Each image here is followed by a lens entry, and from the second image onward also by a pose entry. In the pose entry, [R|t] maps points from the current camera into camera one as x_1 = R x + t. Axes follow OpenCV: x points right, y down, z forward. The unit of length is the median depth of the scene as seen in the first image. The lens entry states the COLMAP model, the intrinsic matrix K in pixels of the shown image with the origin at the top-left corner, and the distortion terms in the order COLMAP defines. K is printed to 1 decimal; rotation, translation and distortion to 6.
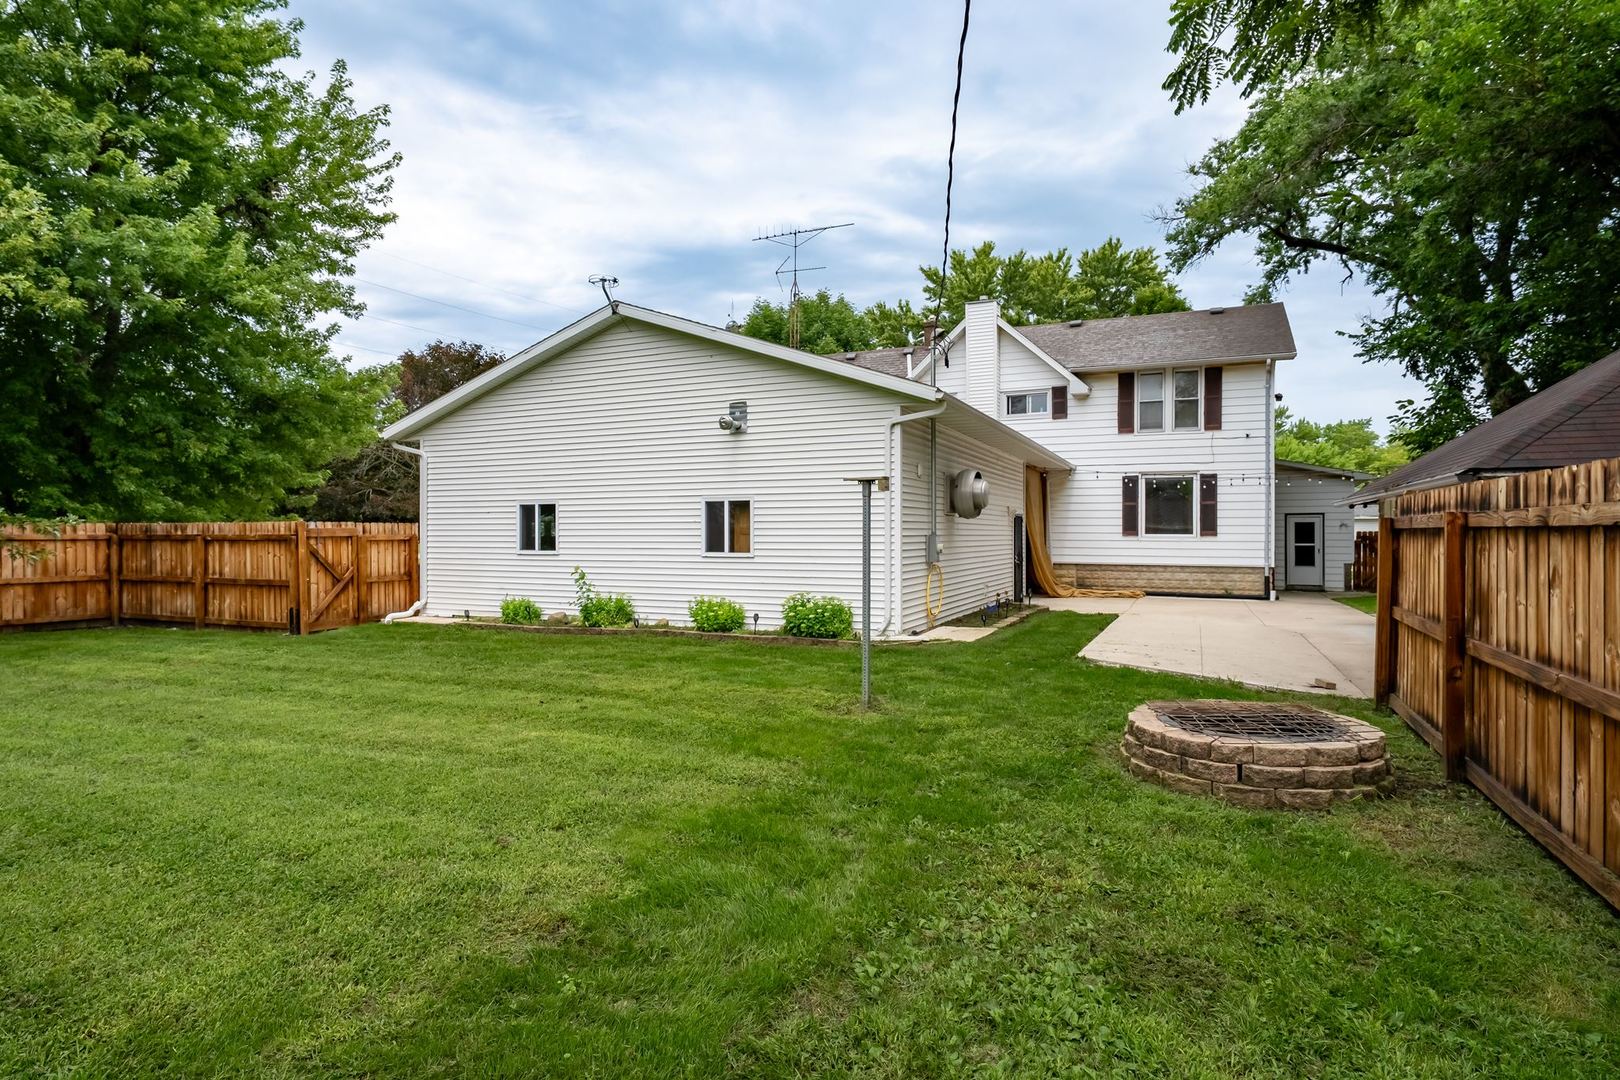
lens RADIAL K [[871.1, 0, 804.7], [0, 871.1, 537.6], [0, 0, 1]] dist [-0.003460, -0.002621]
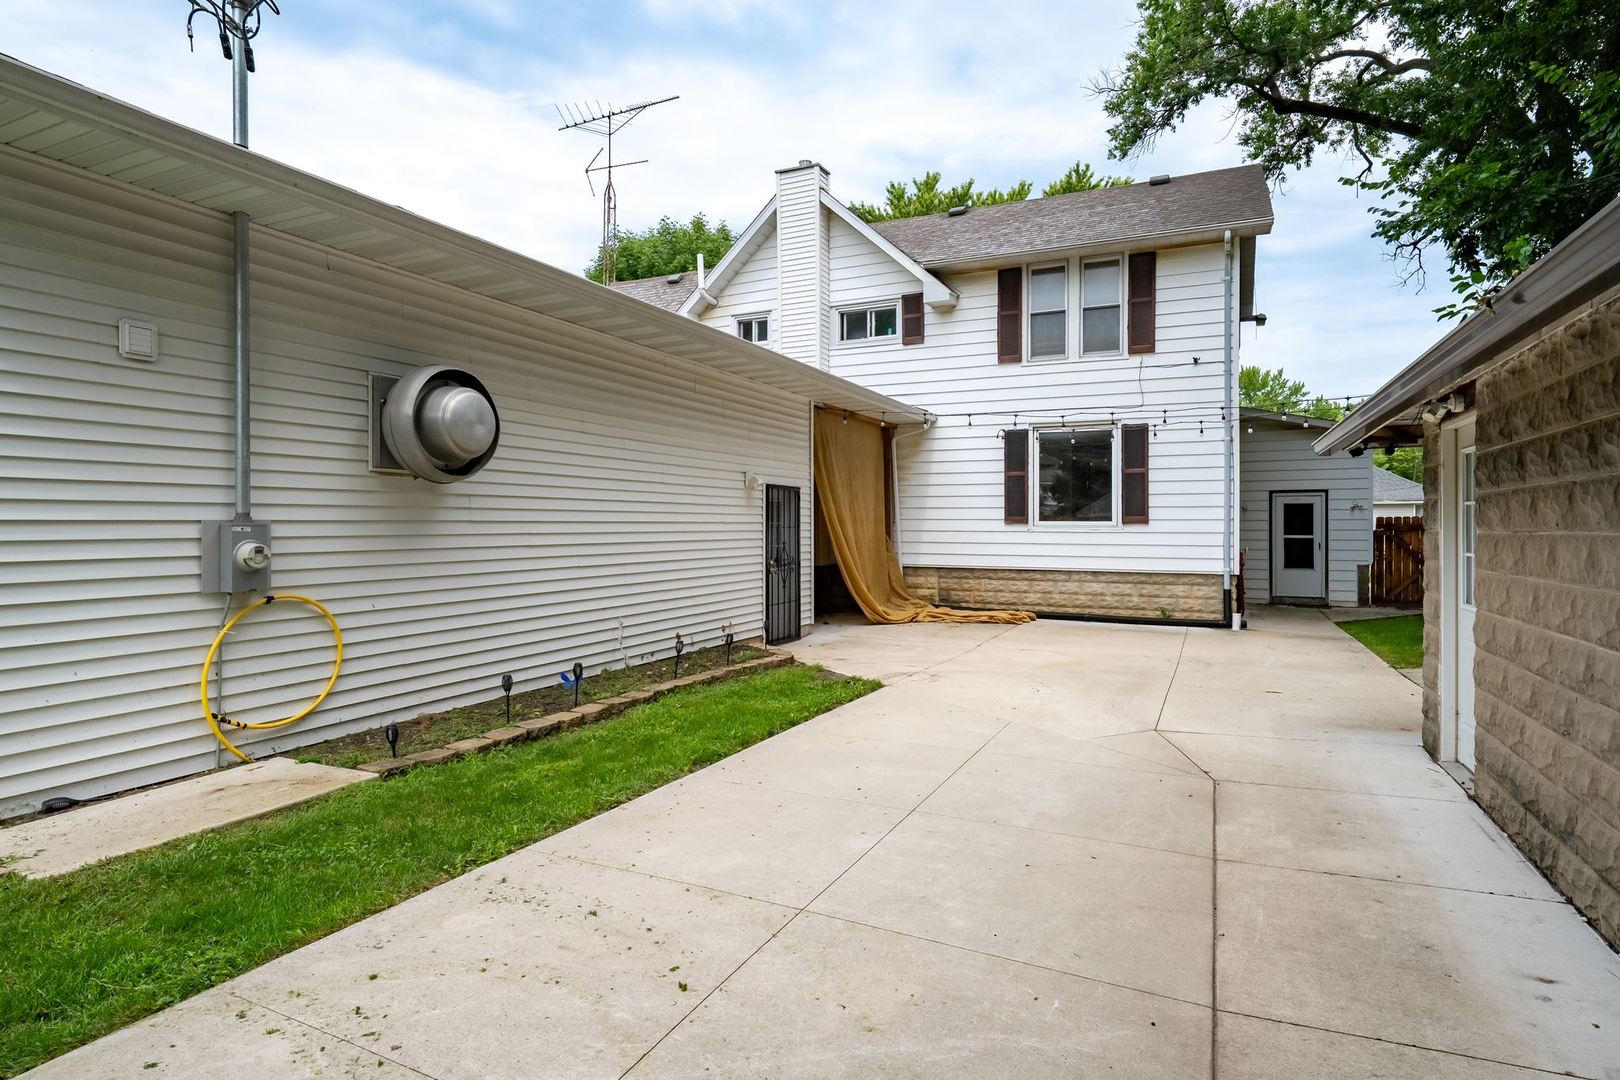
lens RADIAL K [[871.1, 0, 804.7], [0, 871.1, 529.7], [0, 0, 1]] dist [-0.003460, -0.002621]
pose [[0.999820, -0.001150, -0.018946, 0.230743], [0.001209, 0.999994, 0.003096, 0.000026], [0.018942, -0.003118, 0.999816, 0.358927]]
